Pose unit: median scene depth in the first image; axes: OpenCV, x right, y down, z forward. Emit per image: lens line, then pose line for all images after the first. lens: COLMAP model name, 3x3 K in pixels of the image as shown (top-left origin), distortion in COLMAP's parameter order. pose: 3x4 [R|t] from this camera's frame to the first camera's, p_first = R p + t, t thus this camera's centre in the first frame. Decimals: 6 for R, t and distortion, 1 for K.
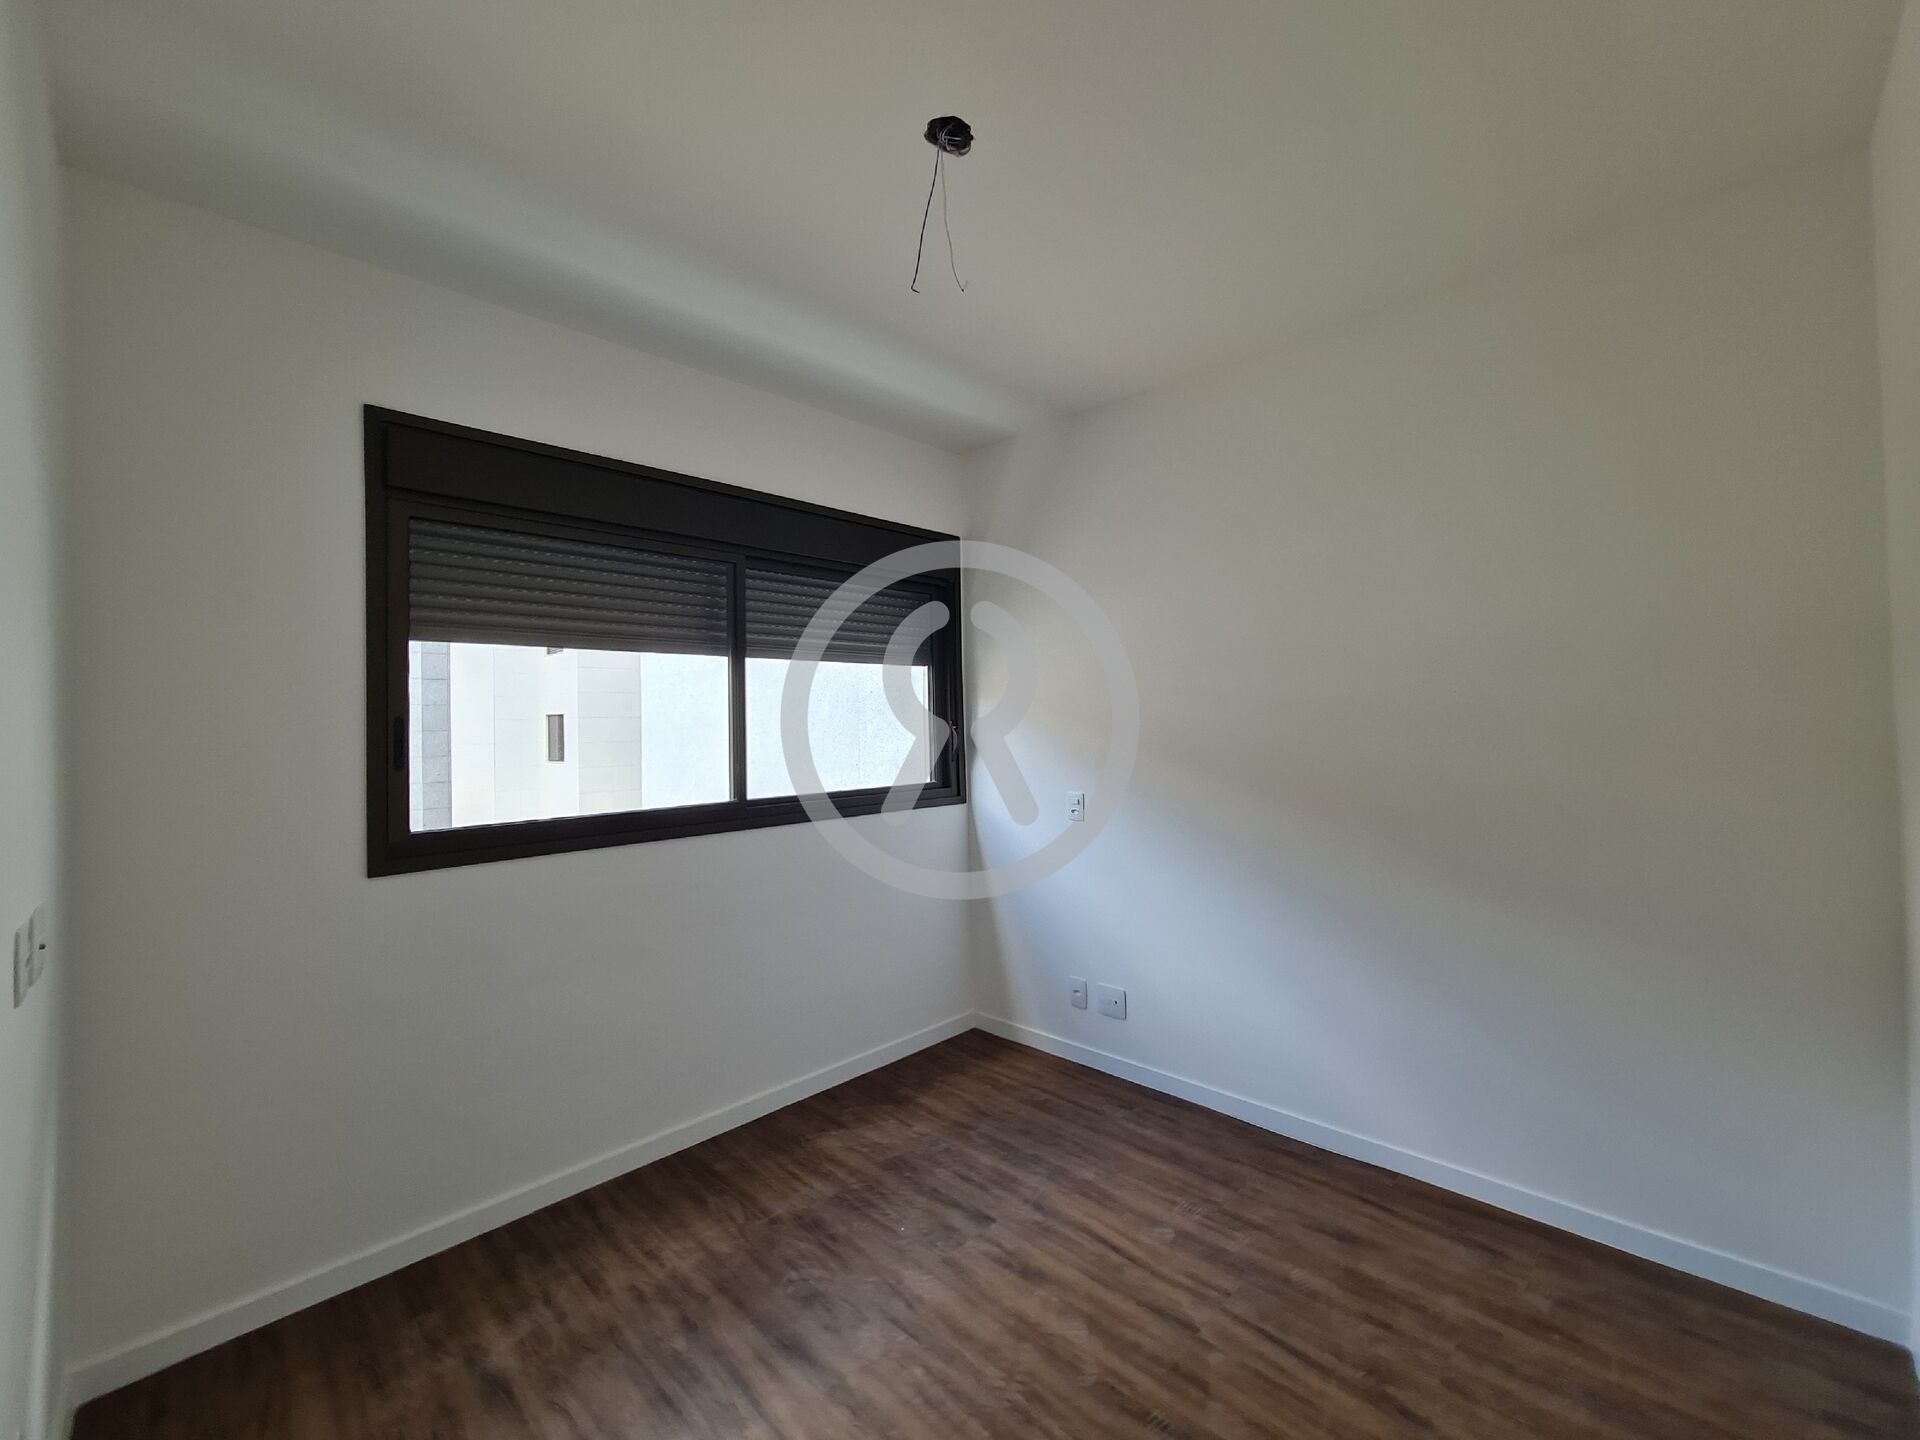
lens RADIAL K [[785.2, 0, 957.4], [0, 785.2, 707.0], [0, 0, 1]] dist [-0.001639, -0.000545]
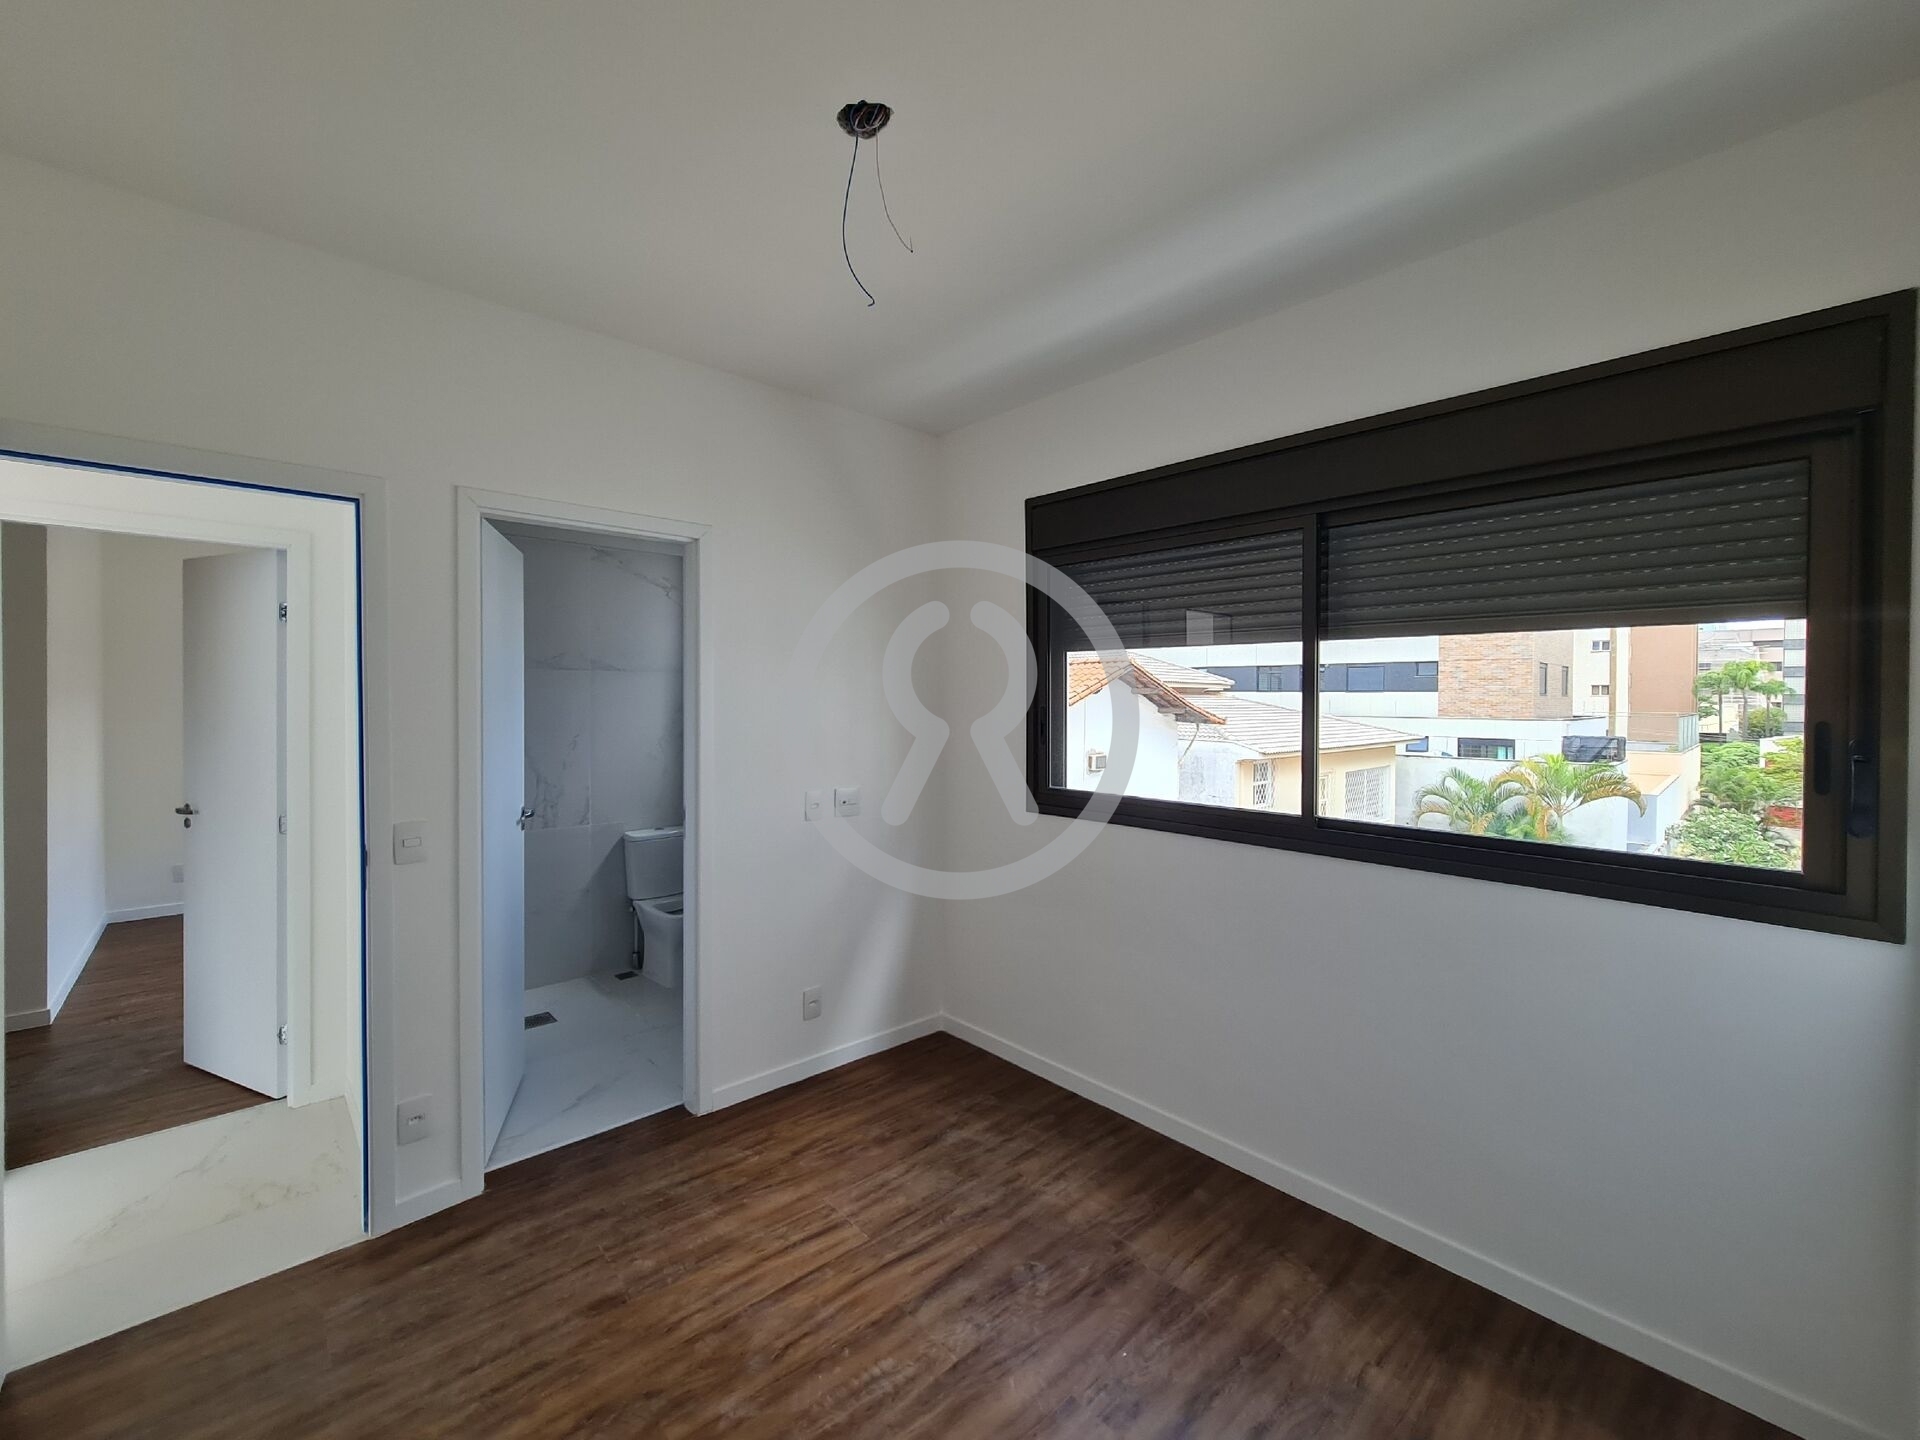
lens RADIAL K [[785.2, 0, 957.4], [0, 785.2, 707.0], [0, 0, 1]] dist [-0.001639, -0.000545]
pose [[-0.038065, 0.023589, -0.998997, 0.724300], [-0.001671, 0.999718, 0.023669, -0.018062], [0.999274, 0.002571, -0.038015, 0.859205]]
